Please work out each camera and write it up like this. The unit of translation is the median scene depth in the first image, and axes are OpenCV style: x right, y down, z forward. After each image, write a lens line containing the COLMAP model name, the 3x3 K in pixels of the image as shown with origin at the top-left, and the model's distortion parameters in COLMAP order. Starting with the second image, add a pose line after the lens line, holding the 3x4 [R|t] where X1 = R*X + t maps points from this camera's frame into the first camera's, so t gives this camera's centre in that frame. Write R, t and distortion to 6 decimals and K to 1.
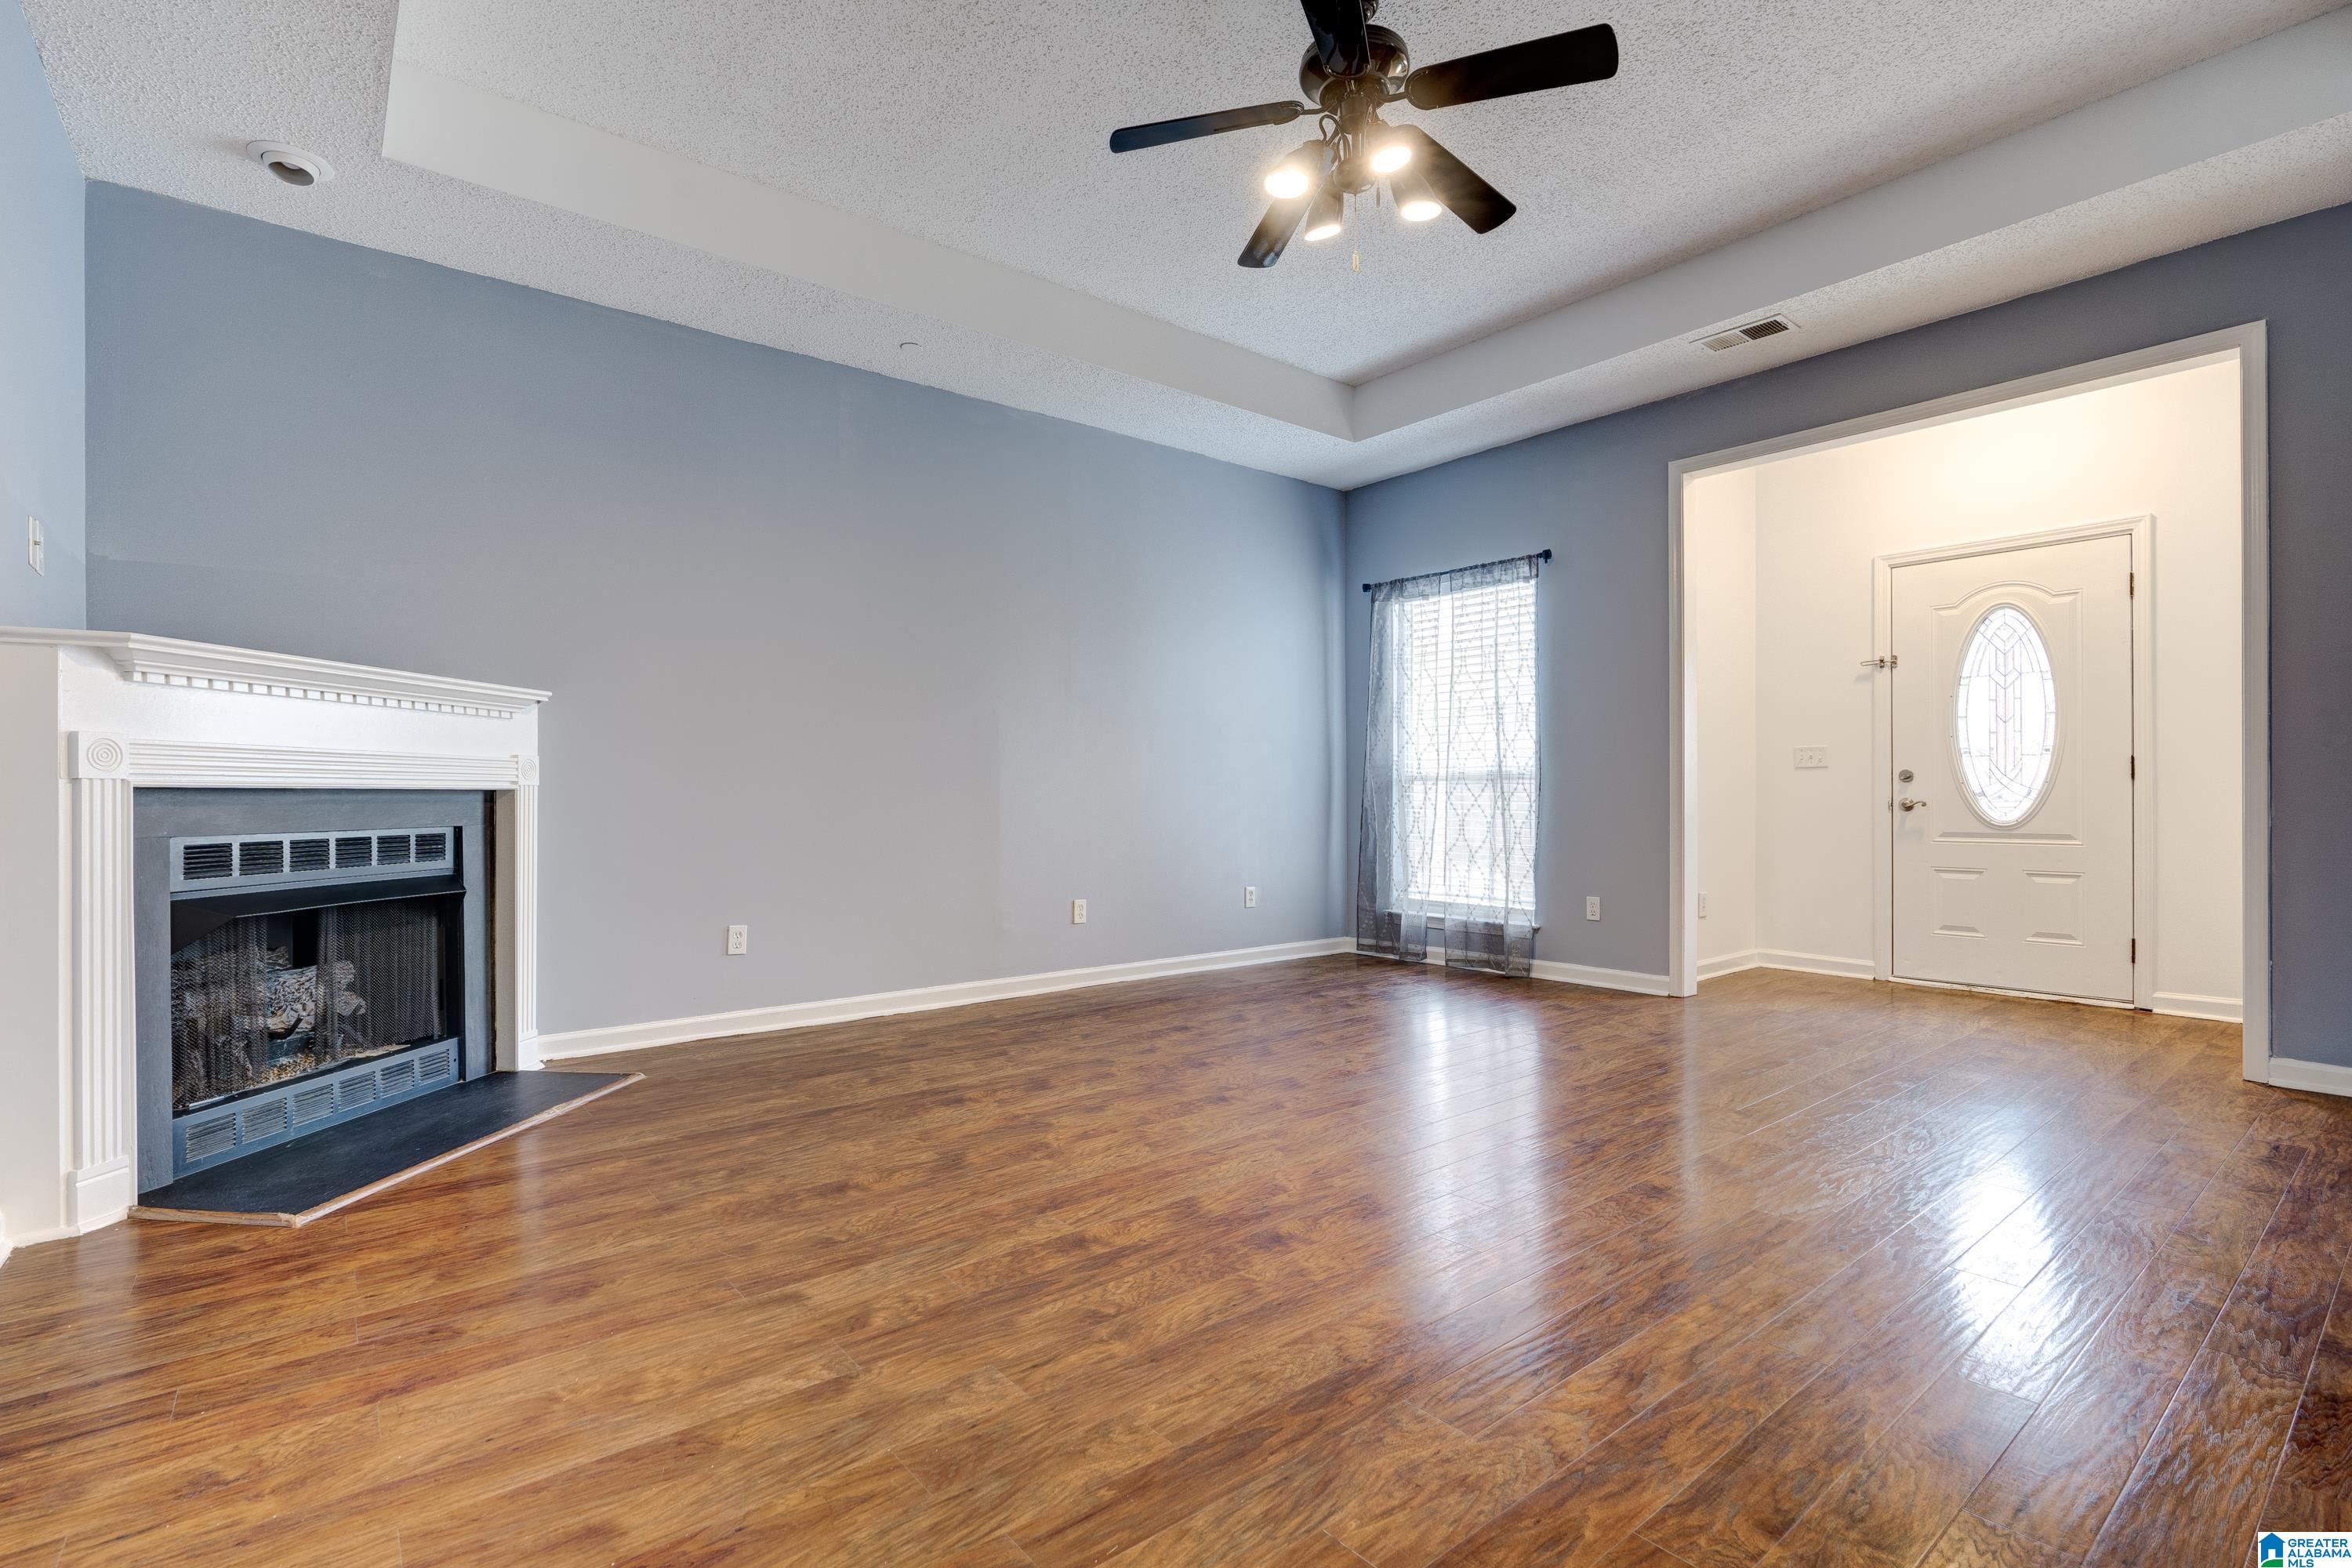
lens RADIAL K [[1088.6, 0, 1181.0], [0, 1088.6, 794.0], [0, 0, 1]] dist [-0.012502, 0.000434]
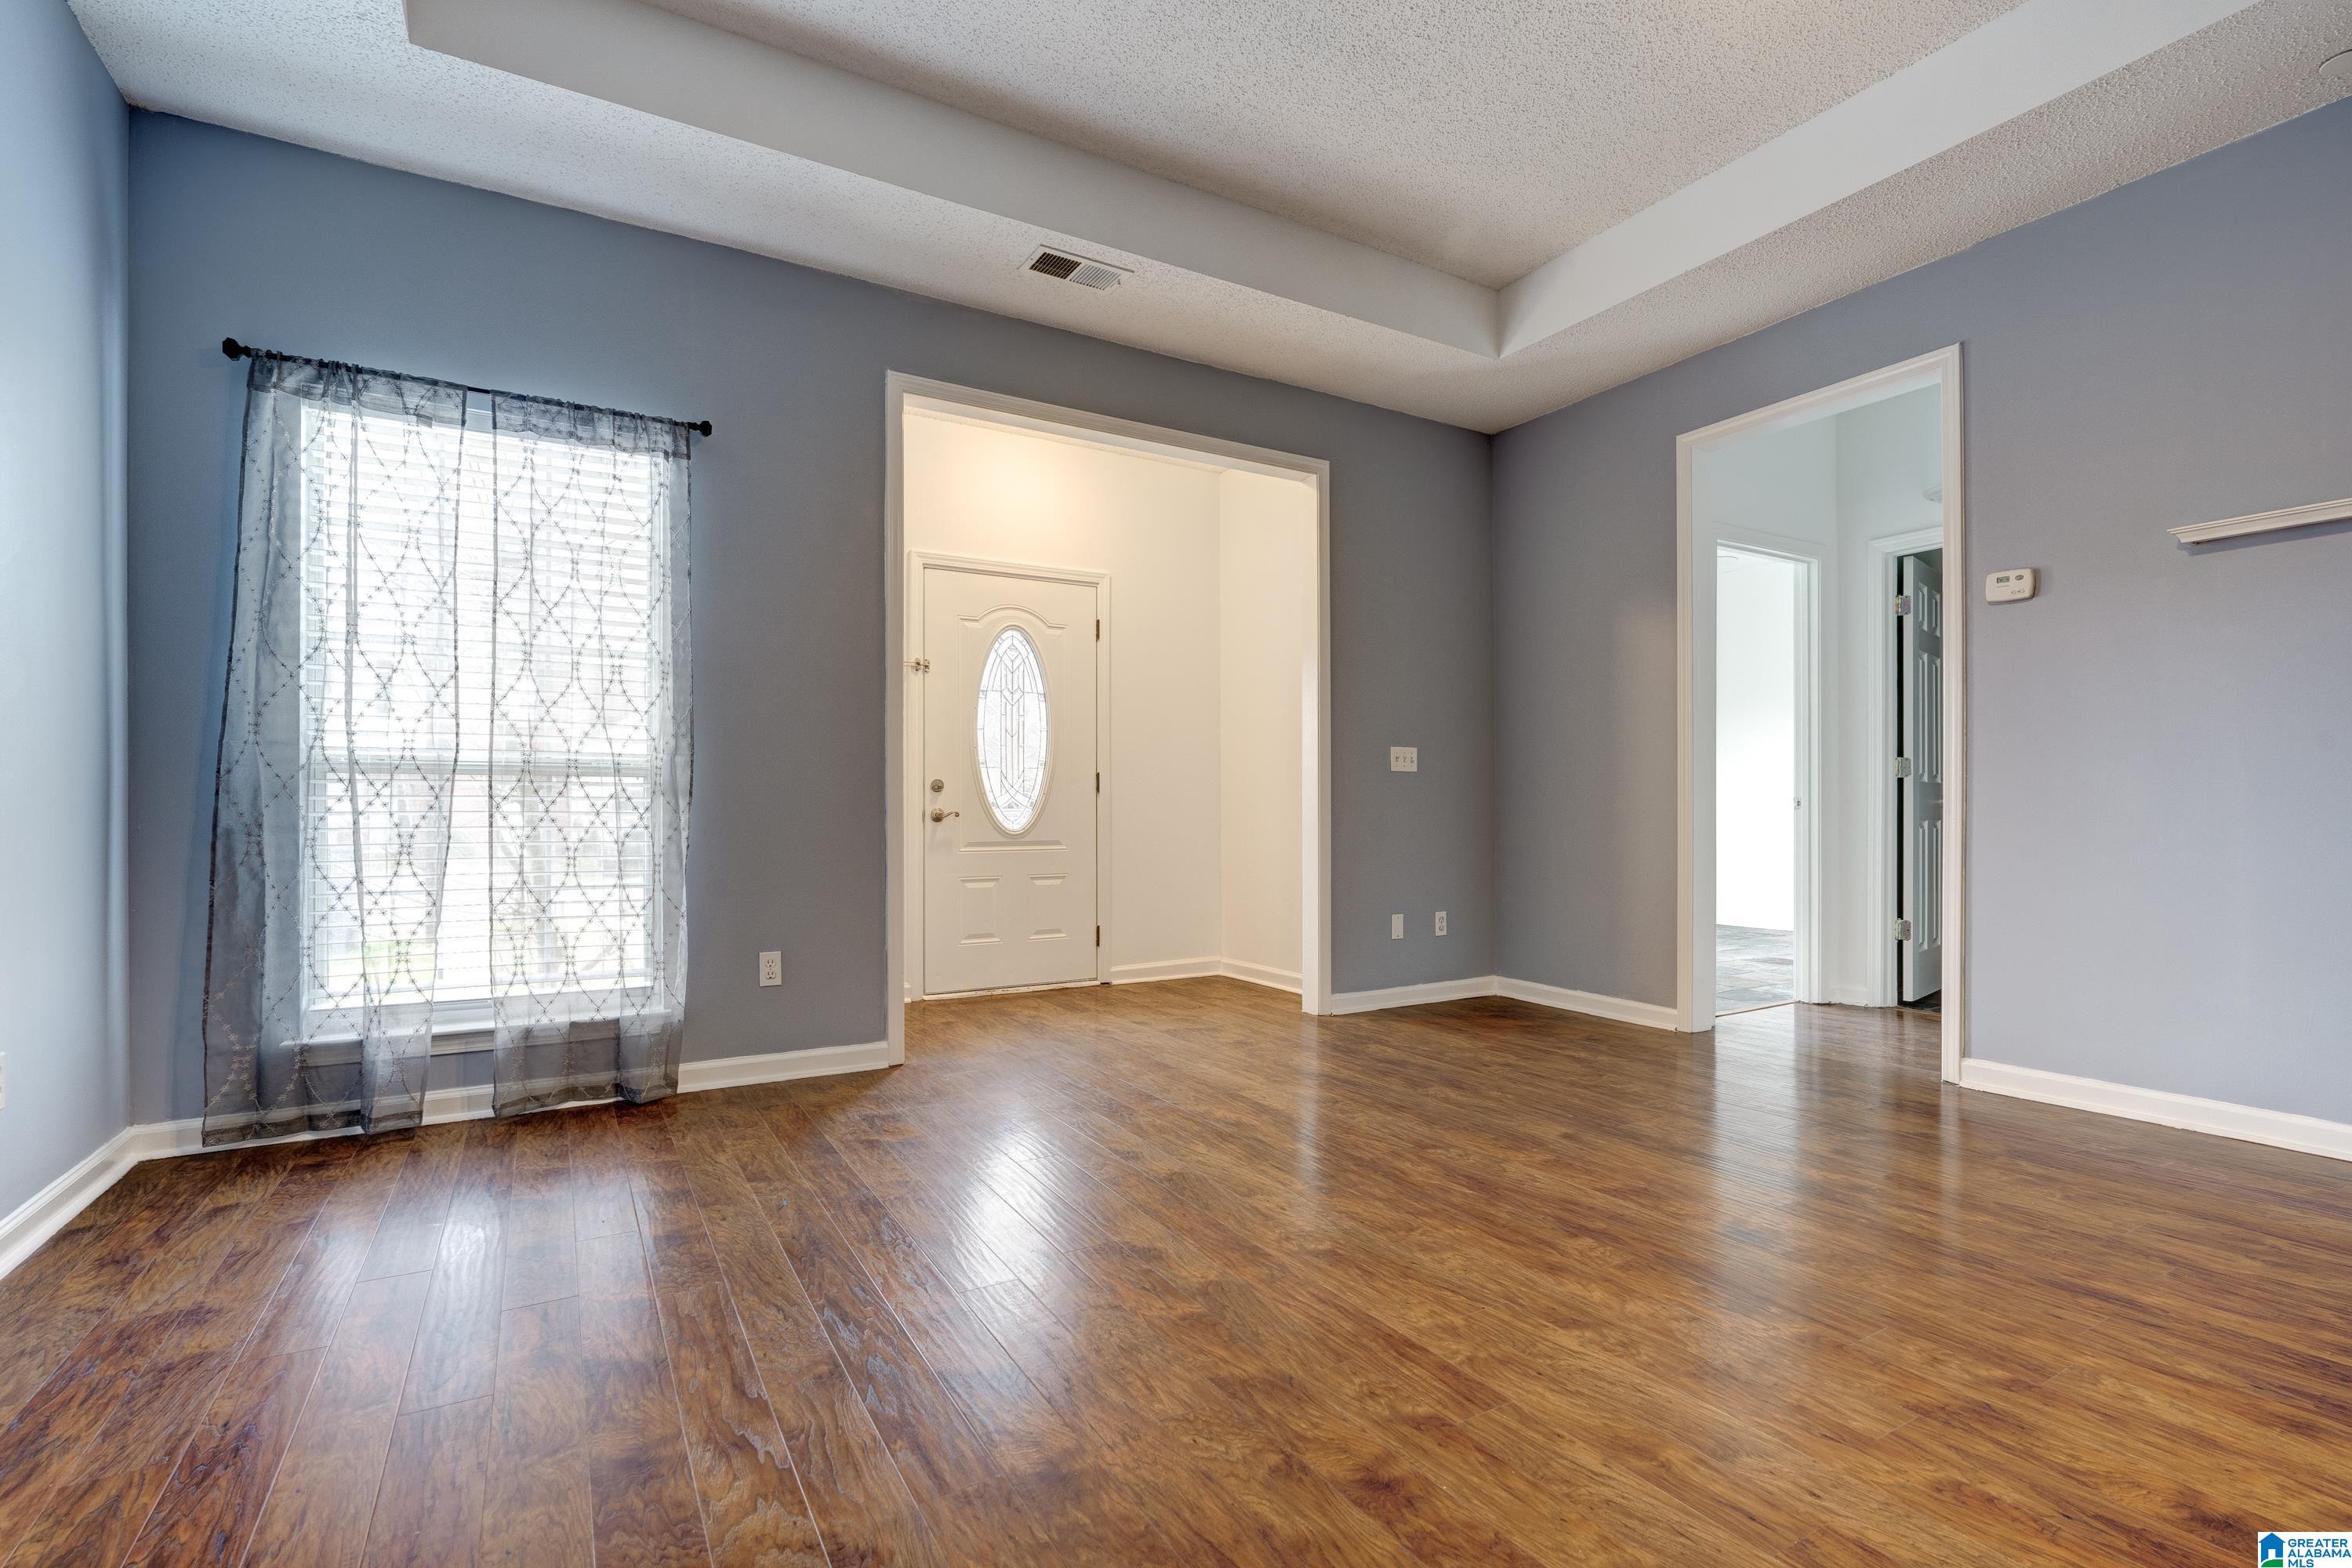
lens RADIAL K [[1088.6, 0, 1177.5], [0, 1088.6, 793.8], [0, 0, 1]] dist [-0.012502, 0.000434]
pose [[0.155616, 0.015995, 0.987688, -0.271031], [-0.001455, 0.999872, -0.015963, 0.006518], [-0.987817, 0.001047, 0.155619, 0.670612]]
